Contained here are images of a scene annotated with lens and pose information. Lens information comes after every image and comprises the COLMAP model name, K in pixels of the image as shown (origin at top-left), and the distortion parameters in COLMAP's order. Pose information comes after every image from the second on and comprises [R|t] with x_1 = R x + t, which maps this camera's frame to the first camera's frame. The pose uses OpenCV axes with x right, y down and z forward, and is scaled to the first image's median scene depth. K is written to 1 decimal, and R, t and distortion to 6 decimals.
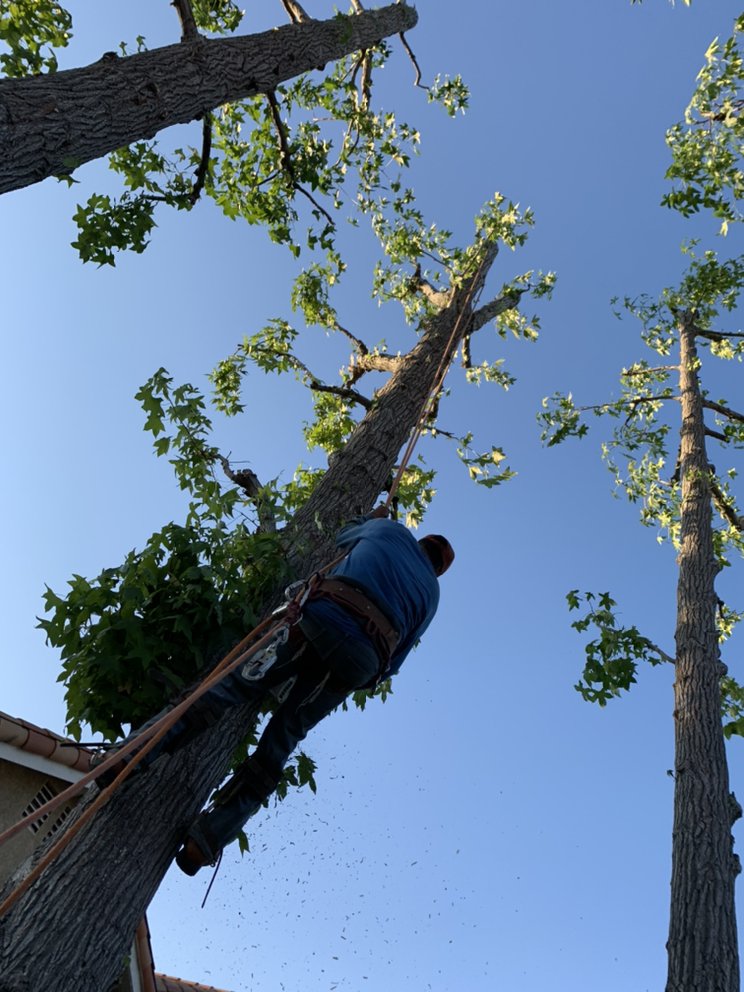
lens RADIAL K [[762.6, 0, 372.0], [0, 762.6, 496.0], [0, 0, 1]] dist [0.052717, -0.077623]
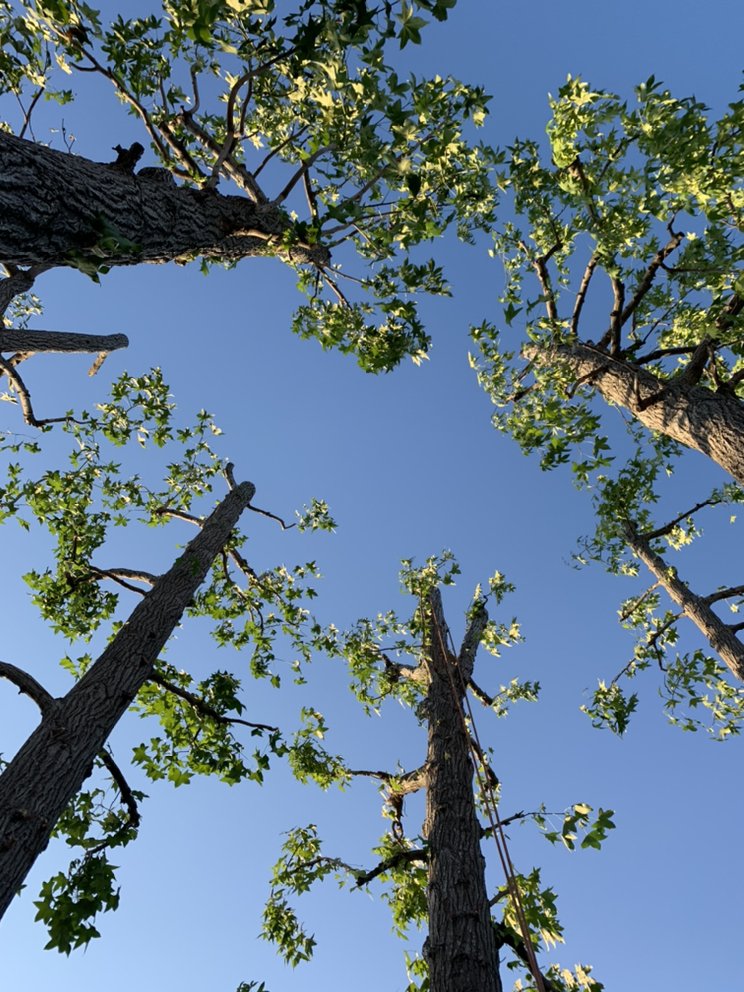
lens RADIAL K [[762.6, 0, 372.0], [0, 762.6, 496.0], [0, 0, 1]] dist [0.052717, -0.077623]
pose [[0.794880, -0.597238, 0.107112, 0.090493], [0.584053, 0.705259, -0.401861, -0.081887], [0.164465, 0.381990, 0.909415, 0.029550]]
